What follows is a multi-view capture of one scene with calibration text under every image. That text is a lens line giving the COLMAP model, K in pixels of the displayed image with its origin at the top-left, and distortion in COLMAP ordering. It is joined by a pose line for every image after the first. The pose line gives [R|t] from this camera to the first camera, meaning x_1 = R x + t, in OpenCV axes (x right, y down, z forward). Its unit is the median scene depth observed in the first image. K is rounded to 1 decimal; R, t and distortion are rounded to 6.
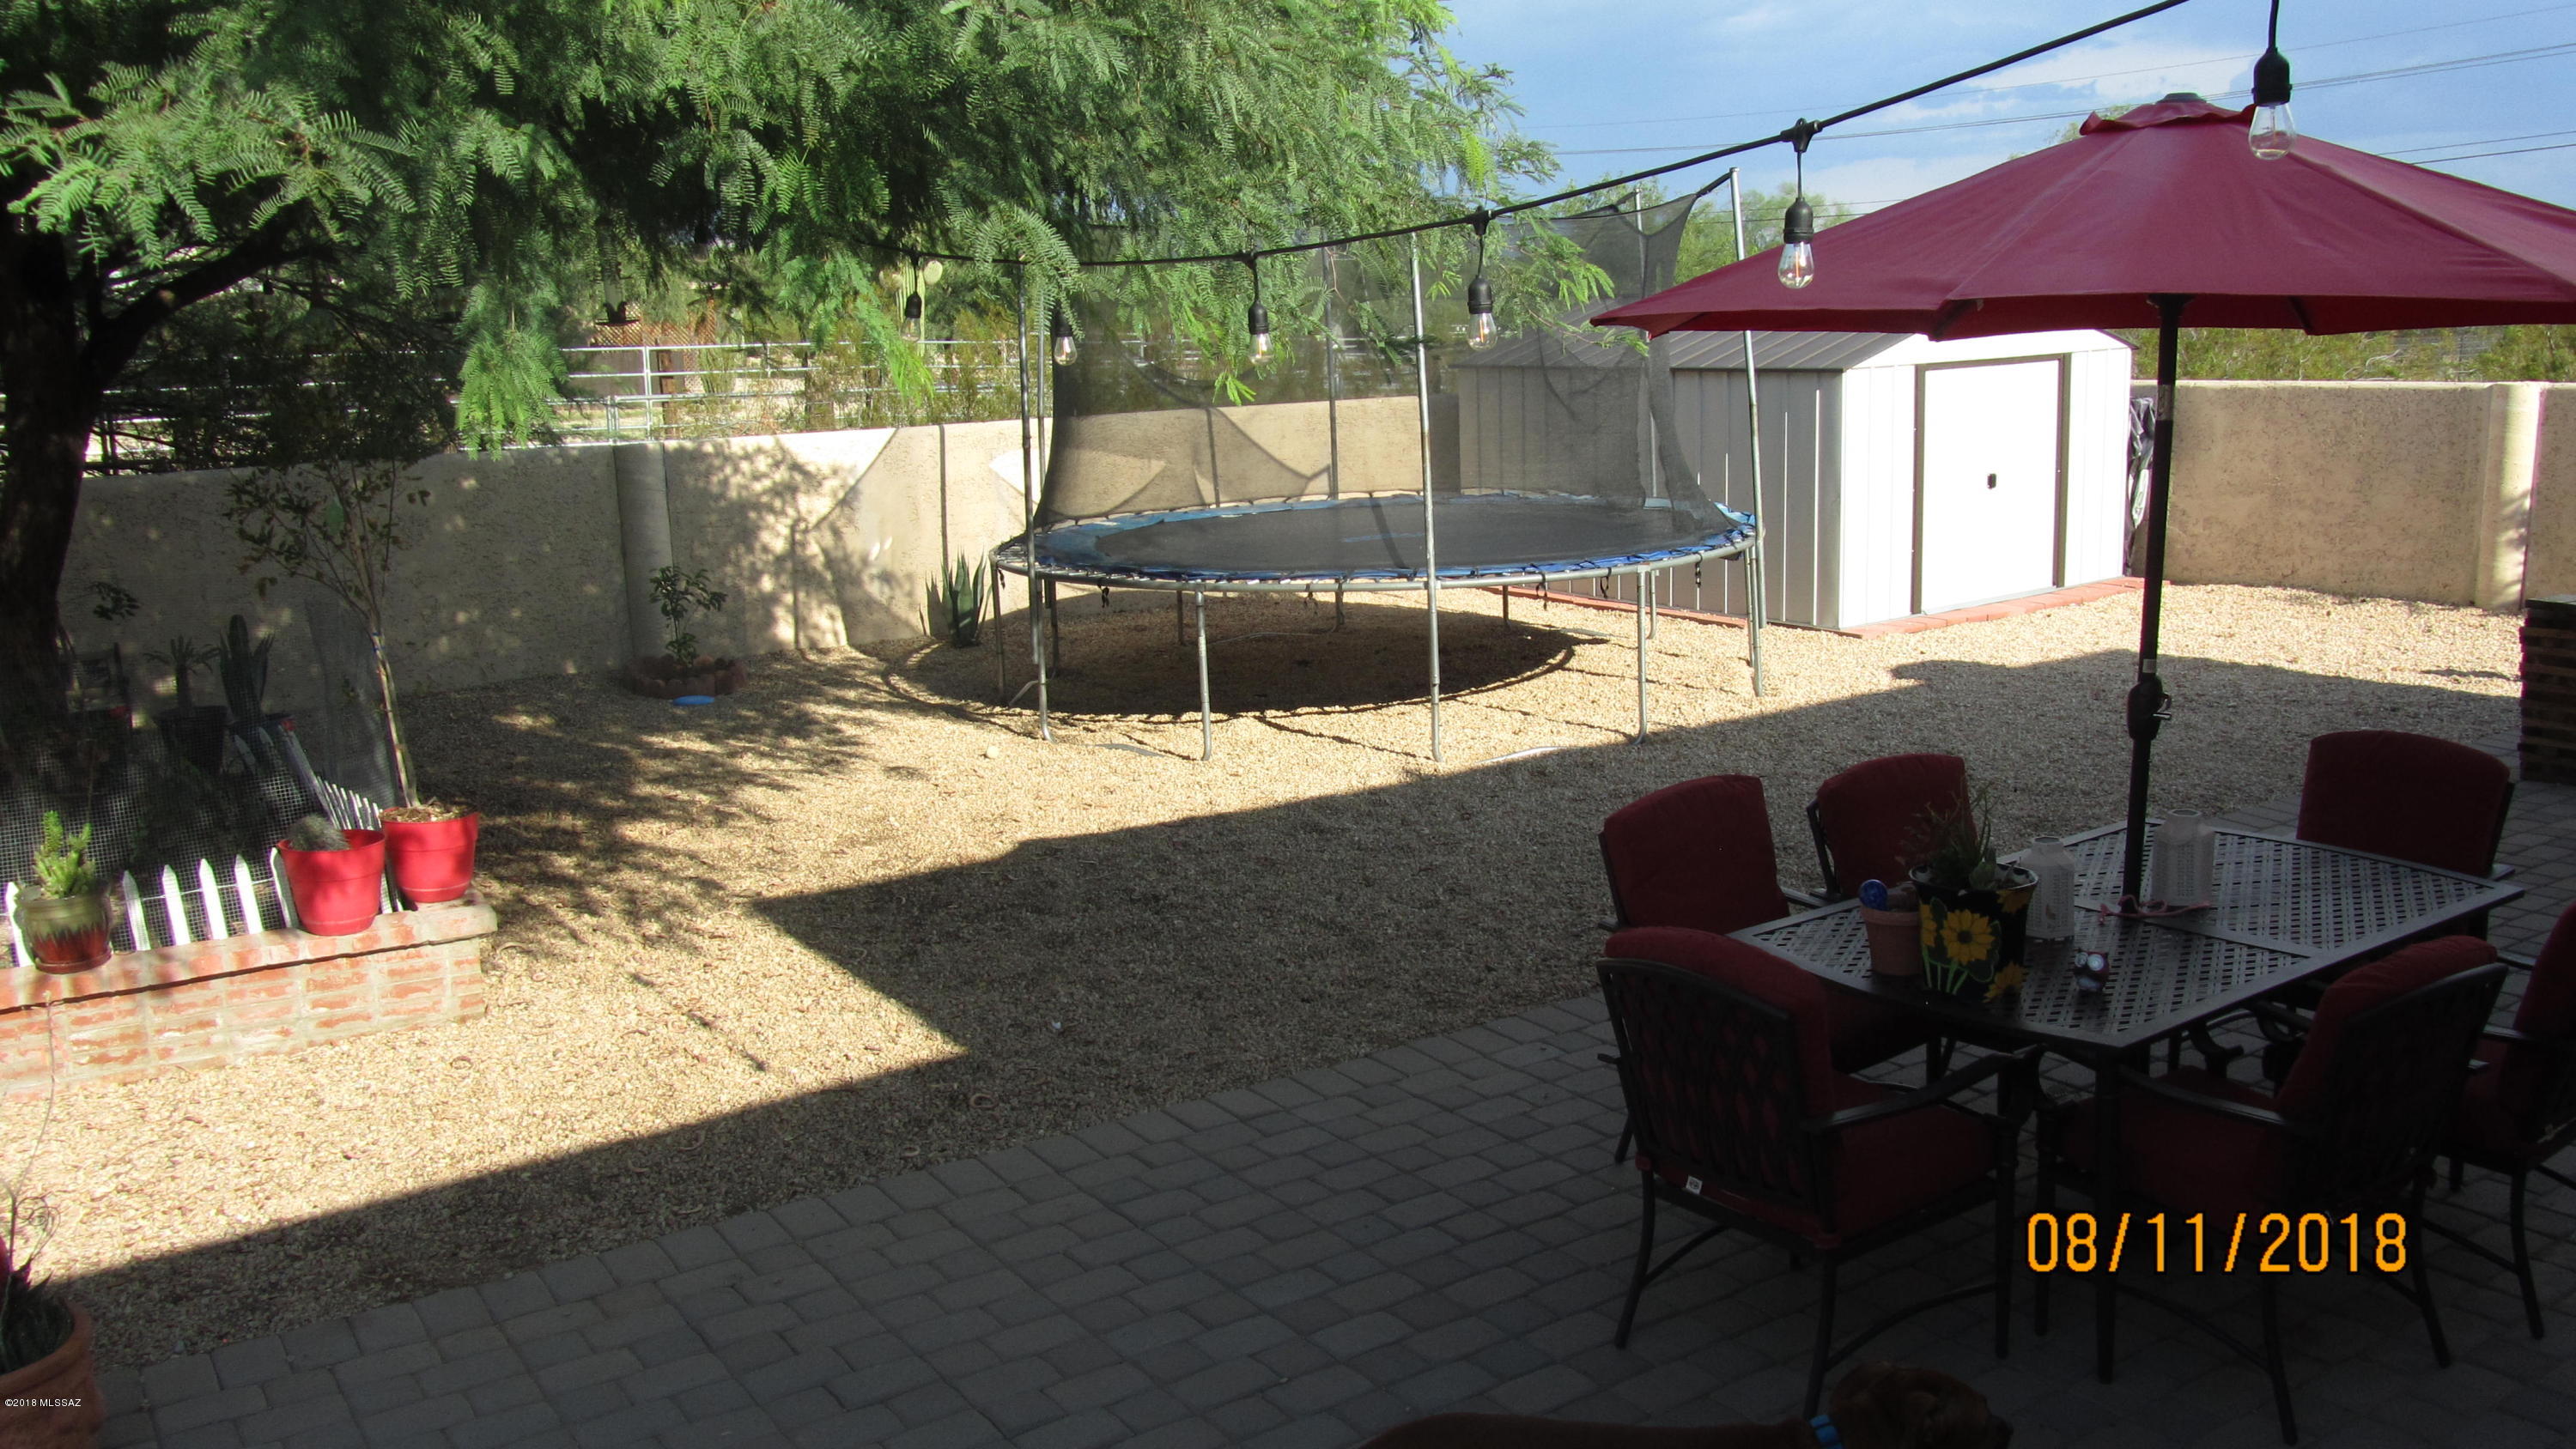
lens RADIAL K [[2132.2, 0, 1290.7], [0, 2132.2, 739.2], [0, 0, 1]] dist [-0.039256, 0.004795]
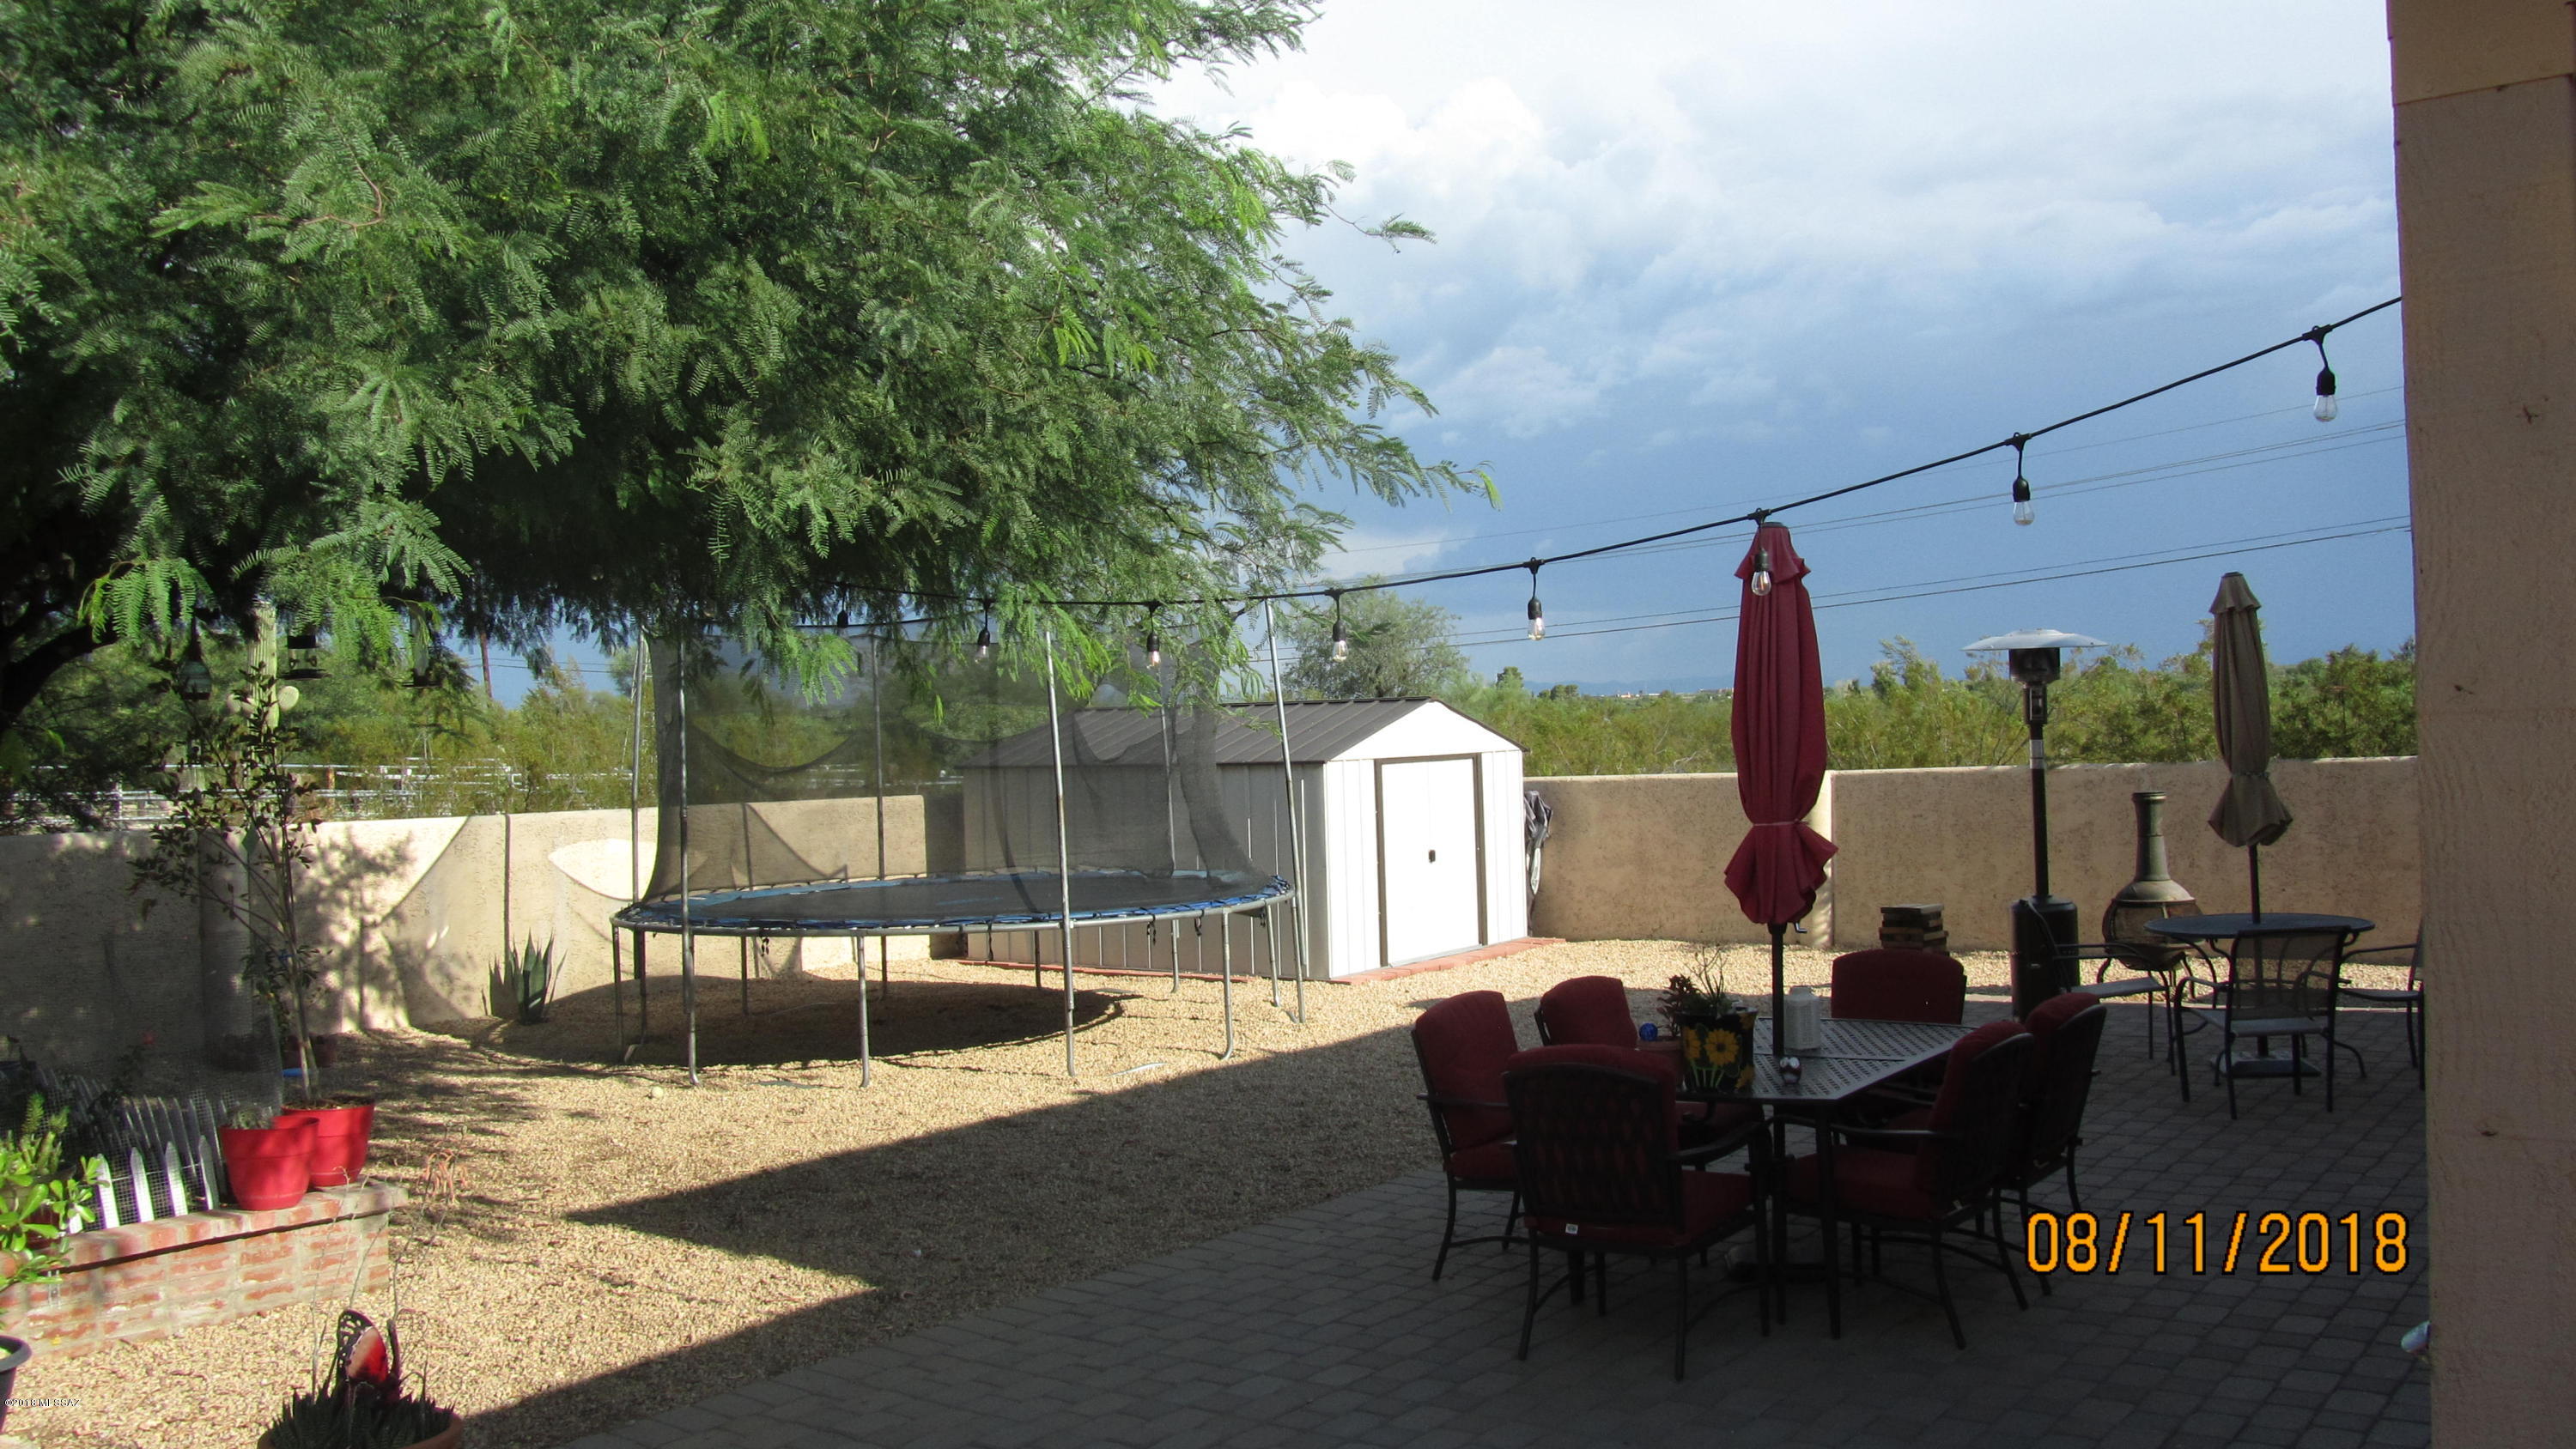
lens RADIAL K [[2141.9, 0, 1301.3], [0, 2141.9, 755.9], [0, 0, 1]] dist [-0.031016, 0.003097]
pose [[0.942135, 0.002743, 0.335222, -0.311420], [0.064971, 0.979512, -0.190617, 0.104224], [-0.328877, 0.201367, 0.922654, -0.232856]]
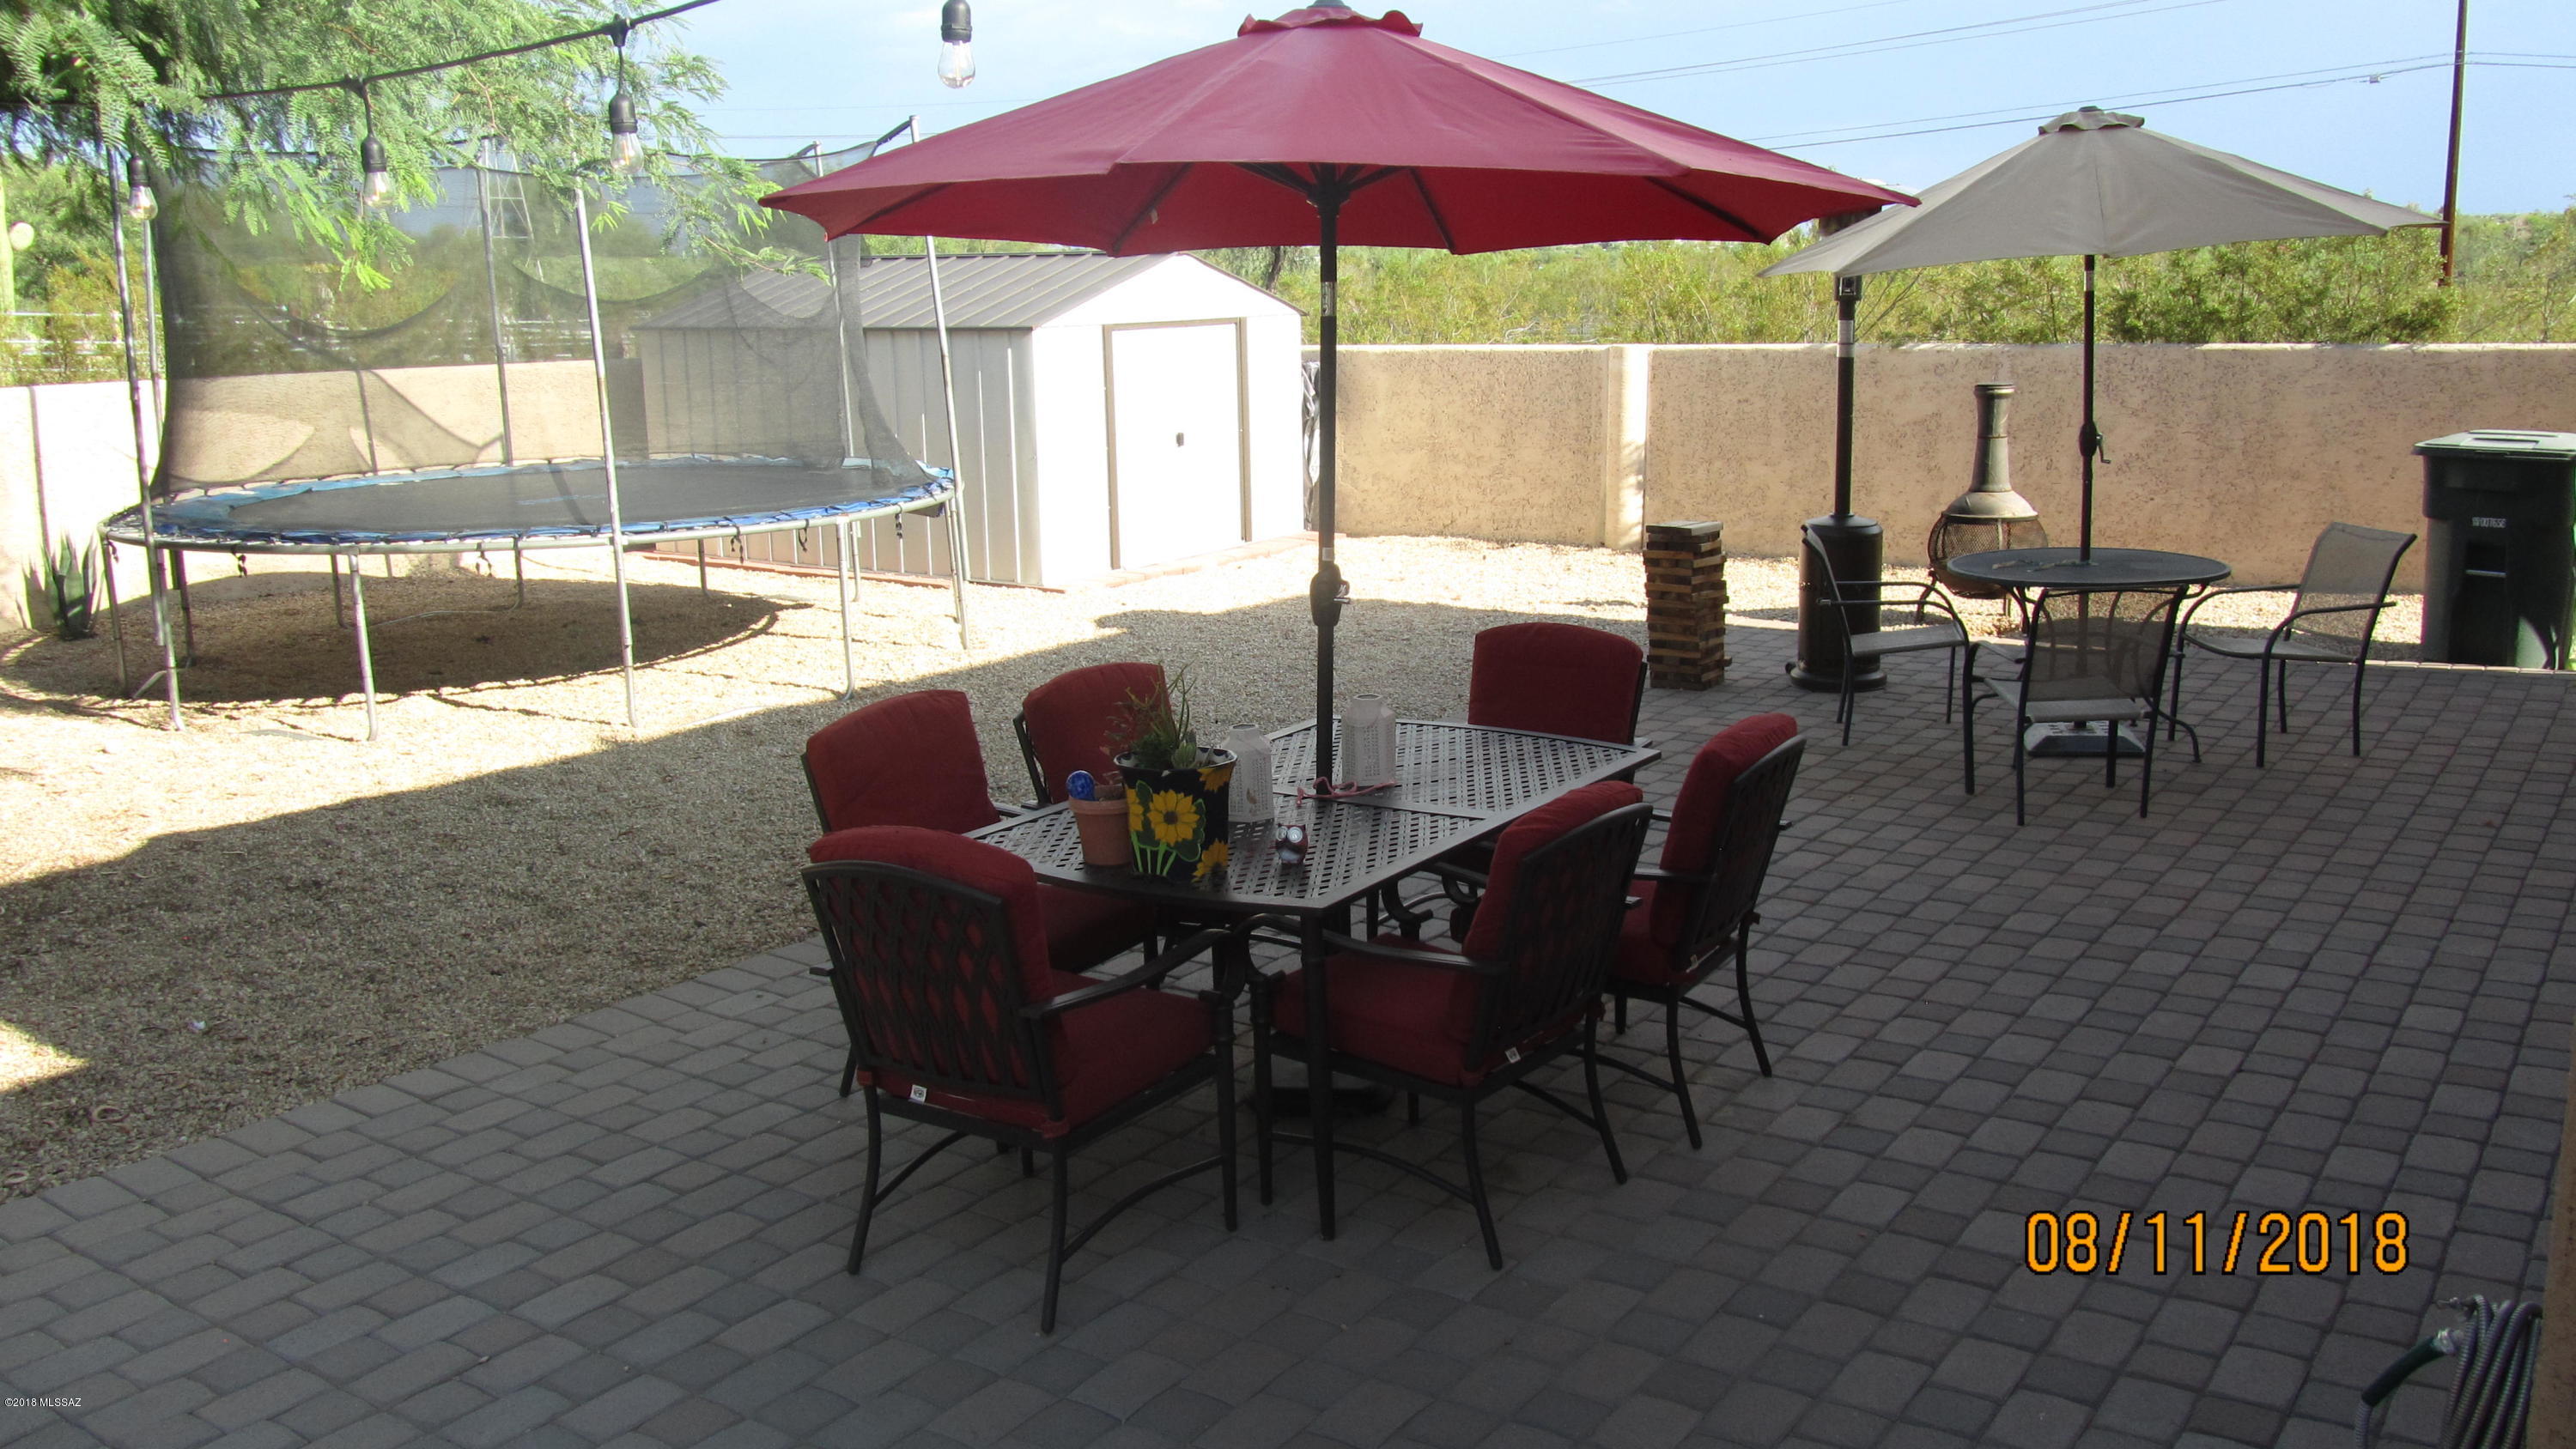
lens RADIAL K [[2132.2, 0, 1290.7], [0, 2132.2, 739.2], [0, 0, 1]] dist [-0.039256, 0.004795]
pose [[0.933435, -0.057062, 0.354180, 0.009091], [0.056388, 0.998334, 0.012231, 0.030214], [-0.354287, 0.008554, 0.935097, 0.021218]]
